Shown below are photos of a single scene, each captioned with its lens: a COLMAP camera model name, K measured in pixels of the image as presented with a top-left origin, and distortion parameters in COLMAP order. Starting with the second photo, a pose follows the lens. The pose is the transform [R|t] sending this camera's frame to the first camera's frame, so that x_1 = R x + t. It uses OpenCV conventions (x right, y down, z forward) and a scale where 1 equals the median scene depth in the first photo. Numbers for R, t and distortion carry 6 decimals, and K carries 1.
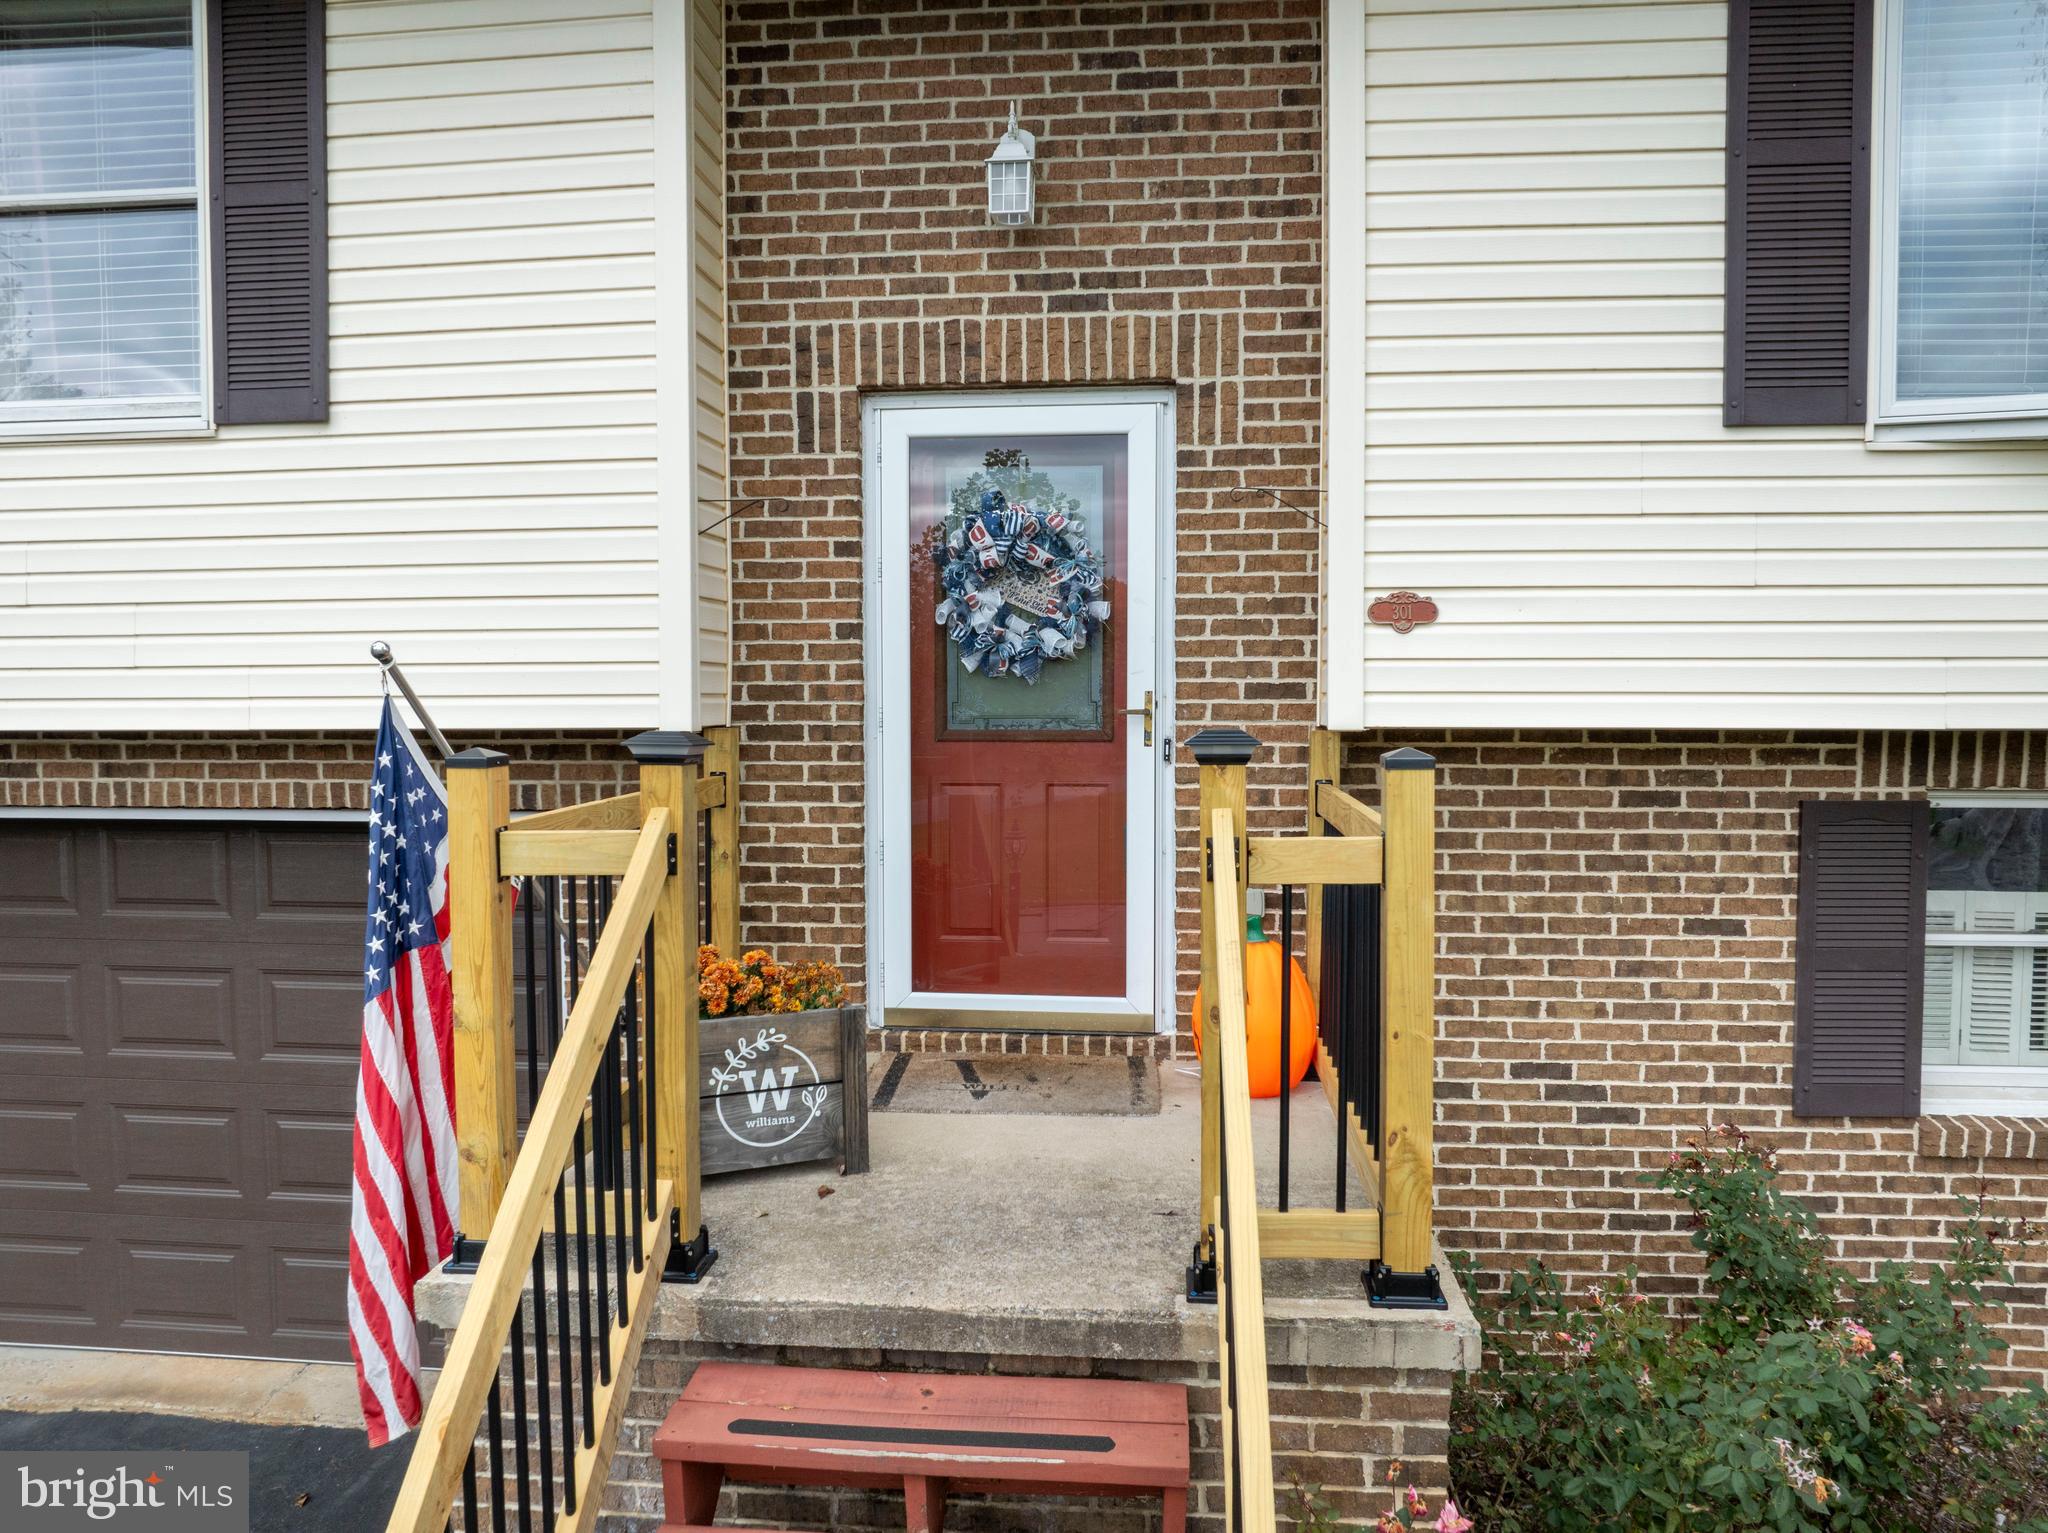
lens RADIAL K [[1445.4, 0, 1026.2], [0, 1445.4, 761.9], [0, 0, 1]] dist [-0.039336, 0.009005]
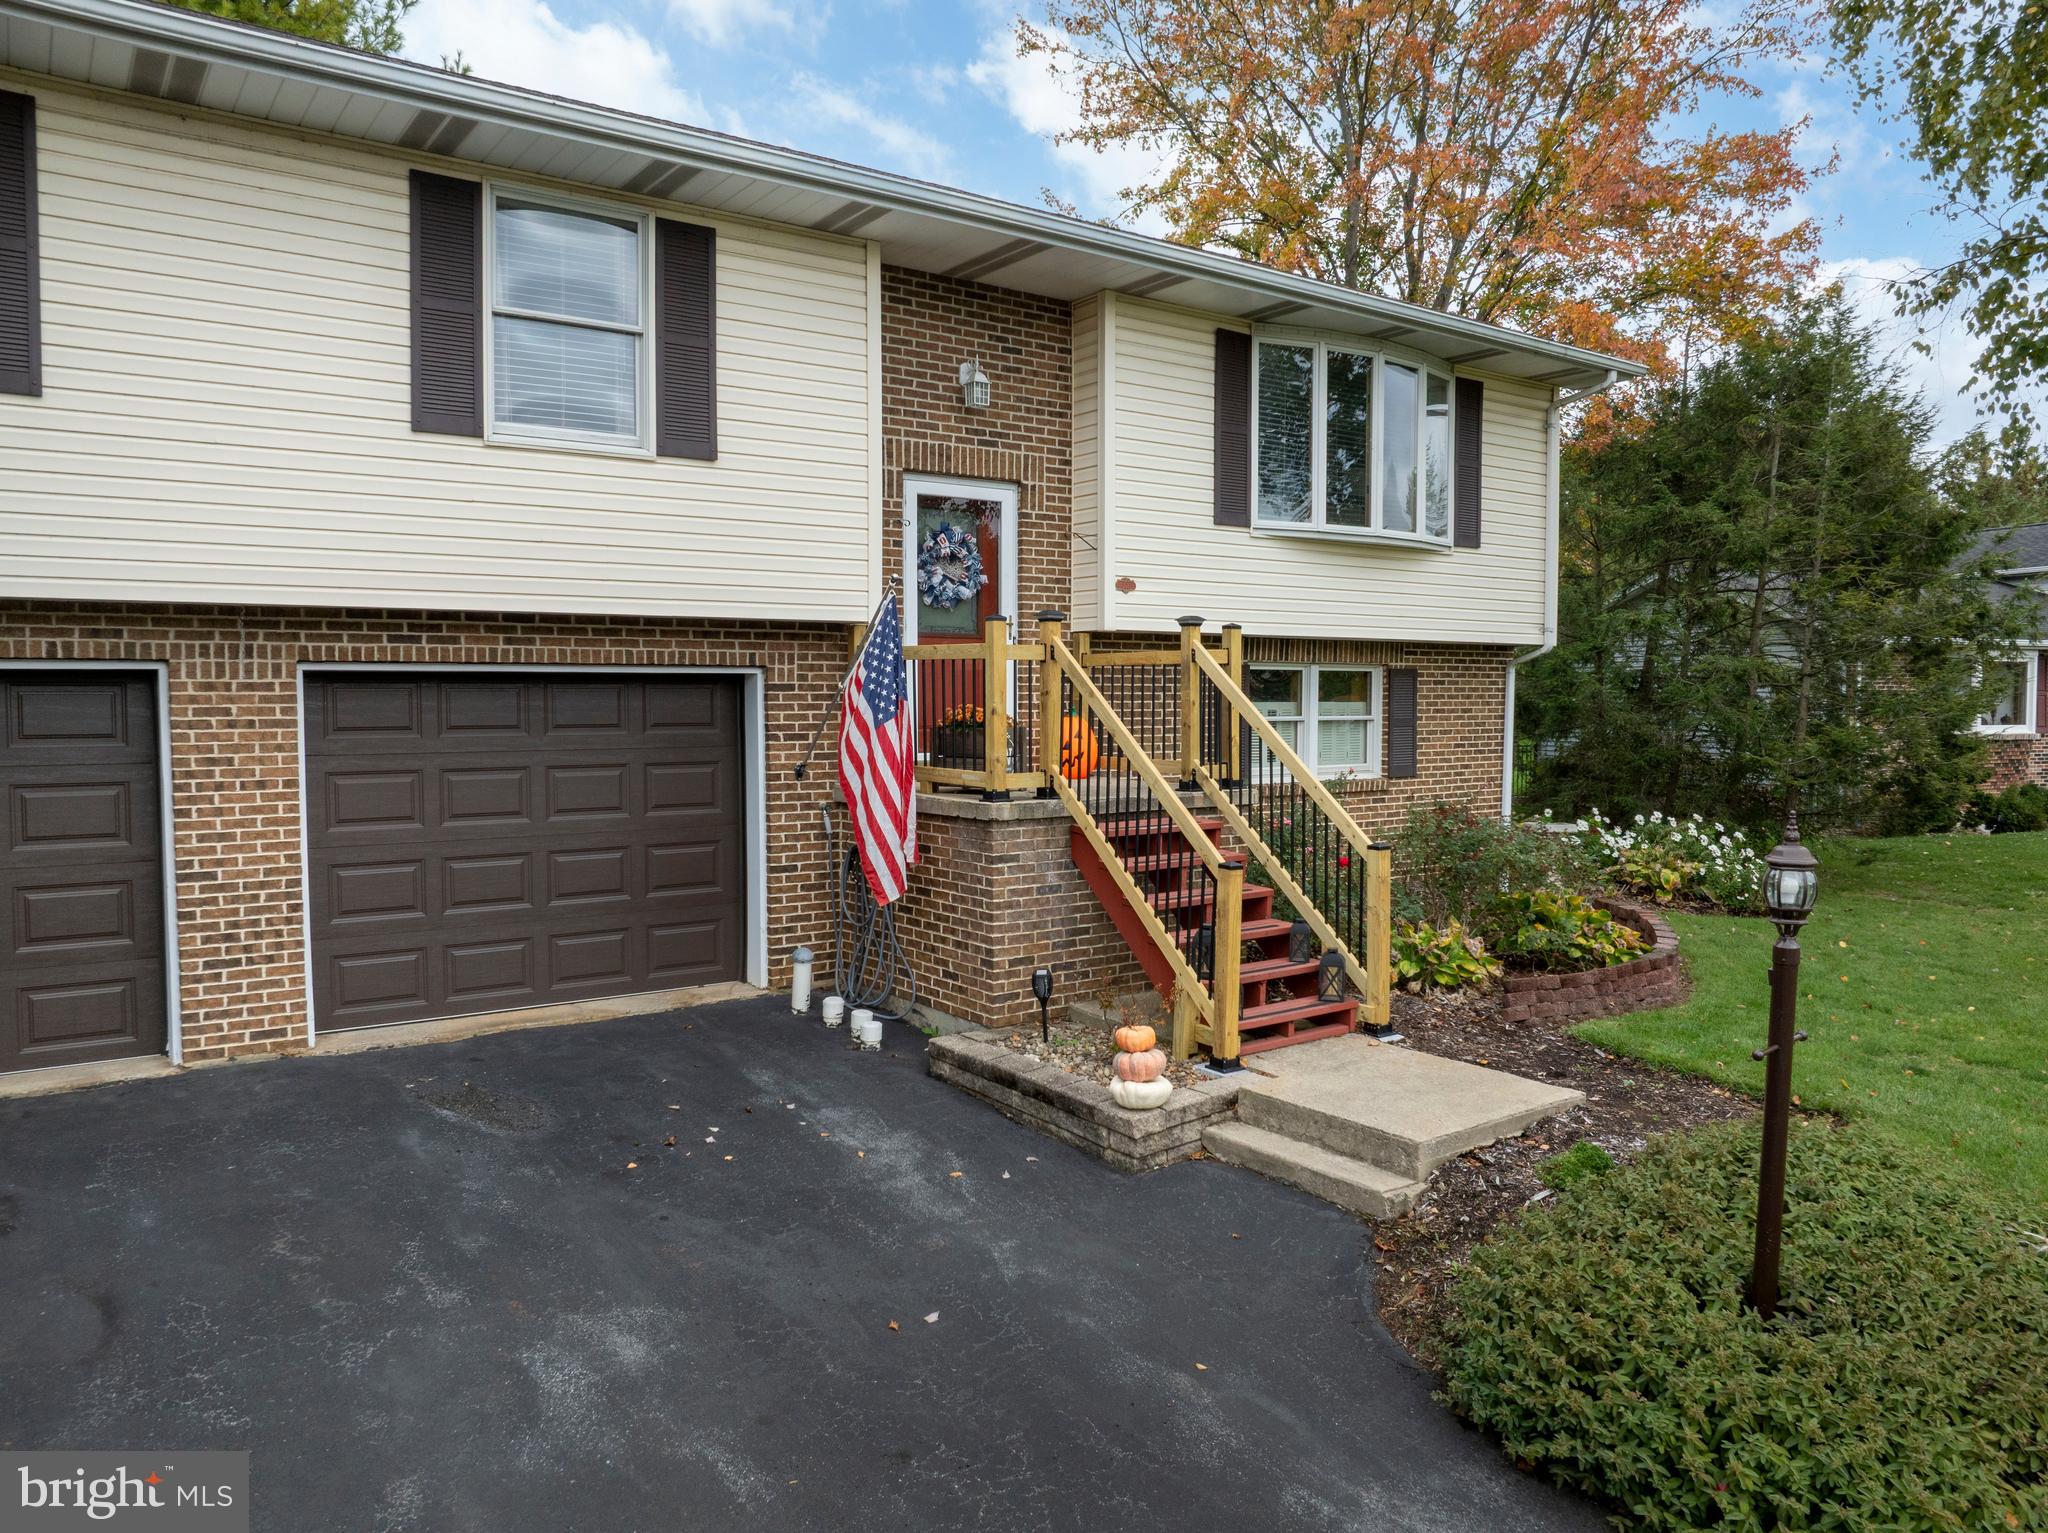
lens RADIAL K [[1445.4, 0, 1027.5], [0, 1445.4, 775.6], [0, 0, 1]] dist [-0.039336, 0.009005]
pose [[0.748118, -0.034484, 0.662669, -1.452660], [0.031080, 0.999374, 0.016917, 0.171207], [-0.662838, 0.007940, 0.748721, -0.749788]]
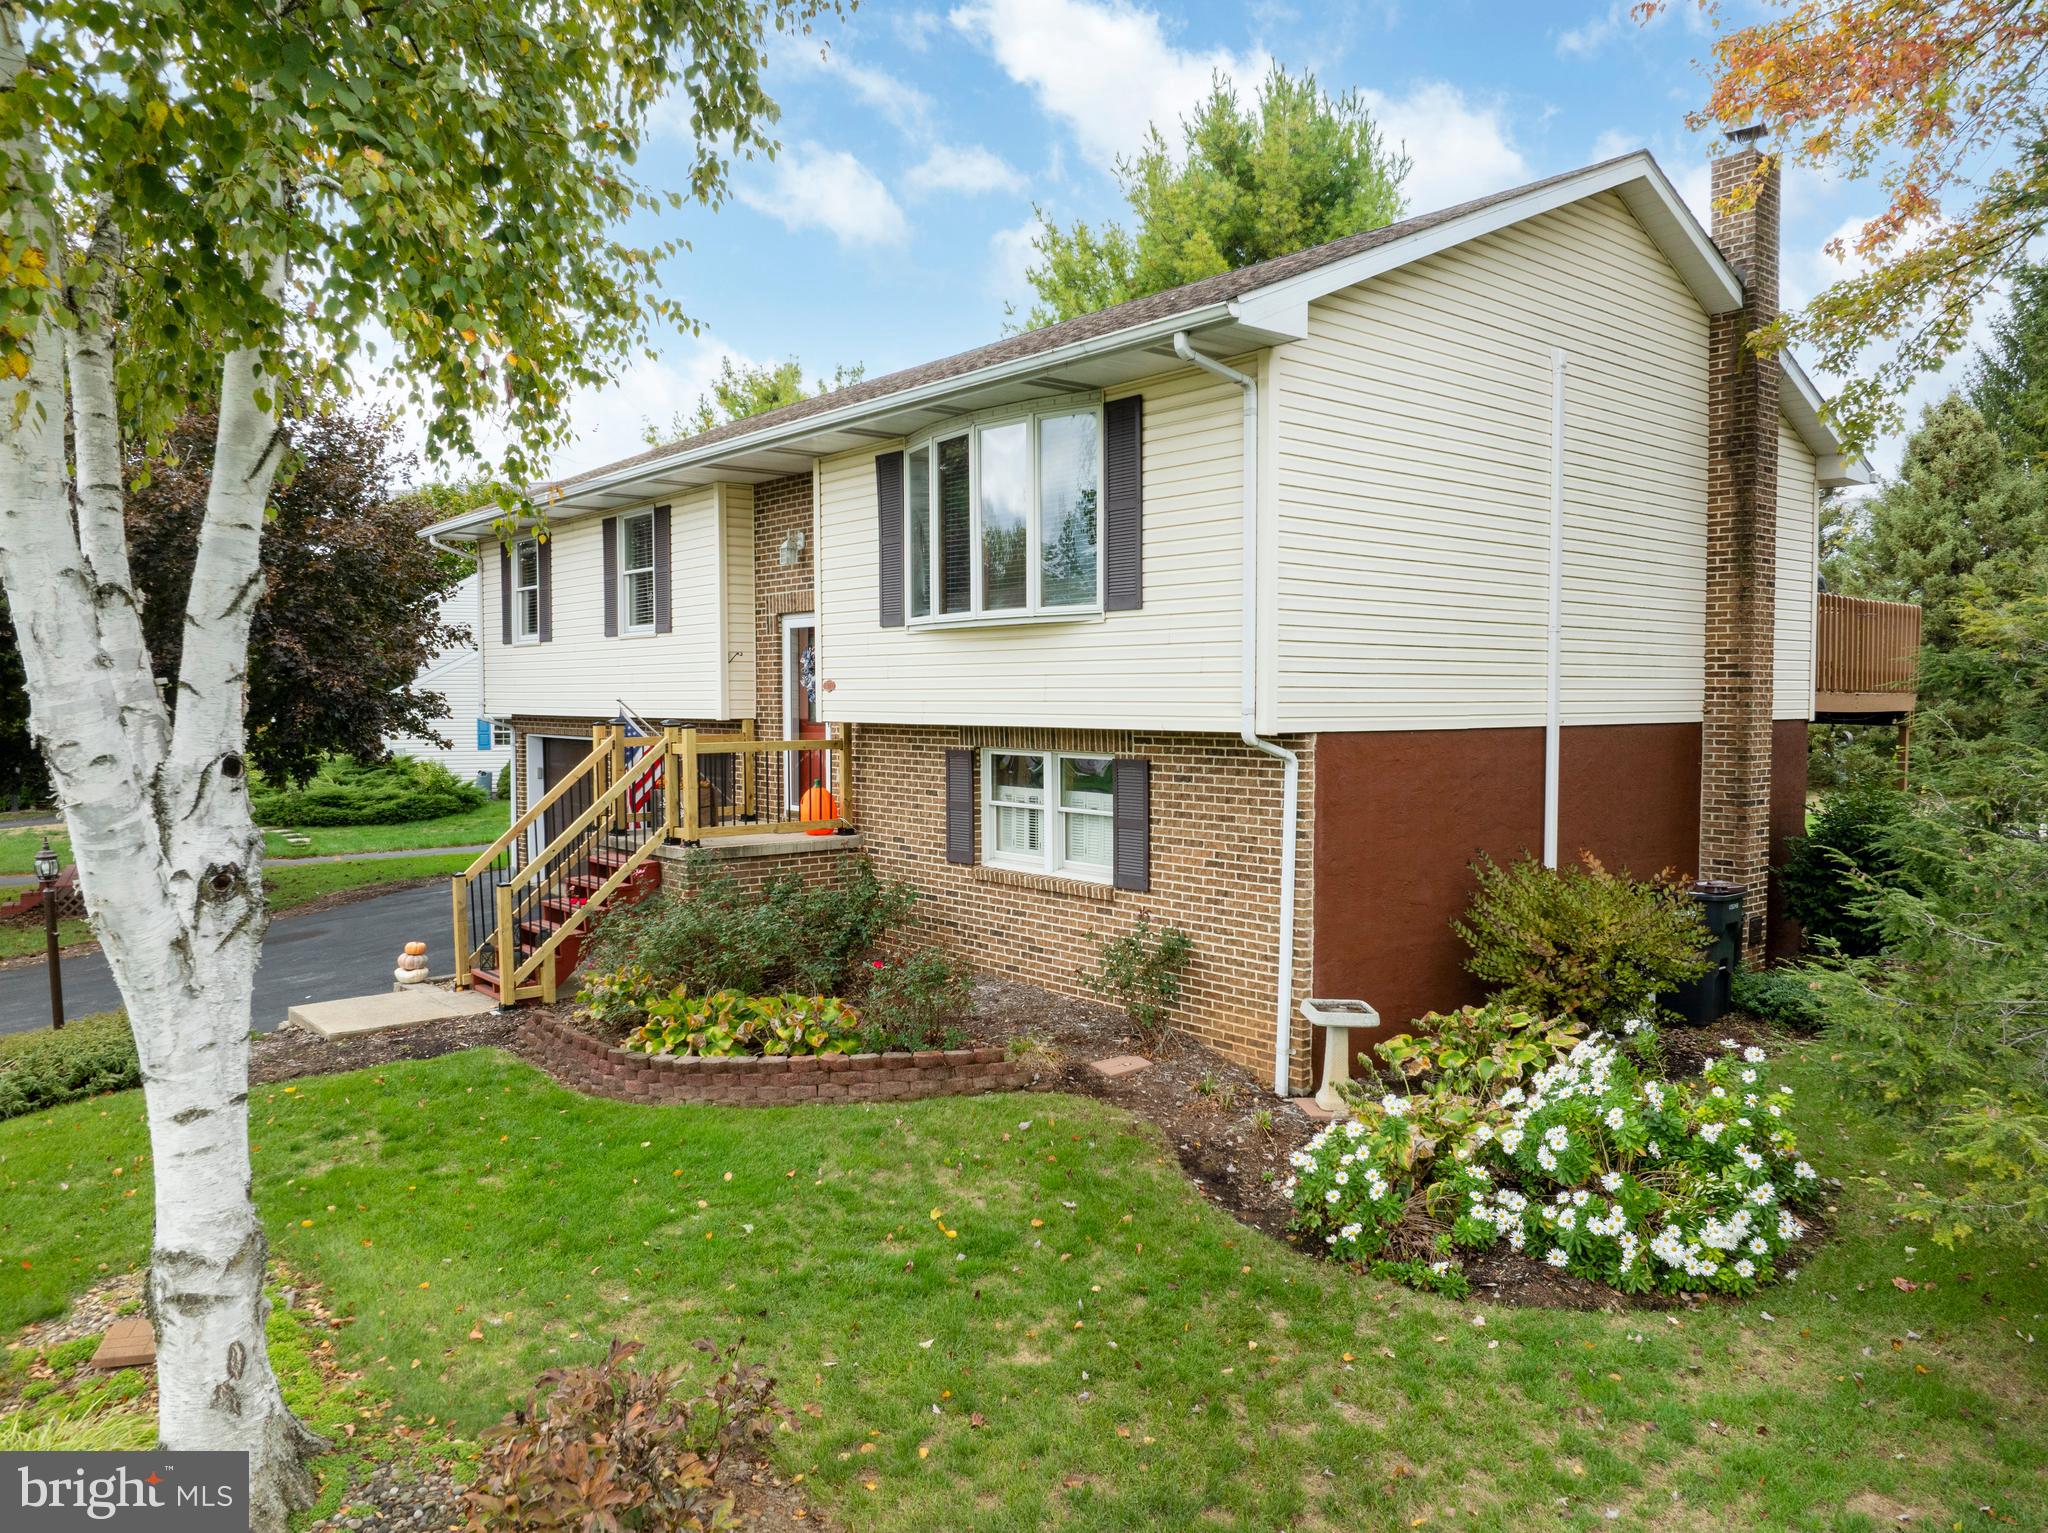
lens RADIAL K [[1445.4, 0, 1031.8], [0, 1445.4, 771.9], [0, 0, 1]] dist [-0.039336, 0.009005]
pose [[0.711977, 0.039765, -0.701076, 2.608837], [-0.039555, 0.999081, 0.016497, 0.016564], [0.701088, 0.015986, 0.712895, -0.910399]]
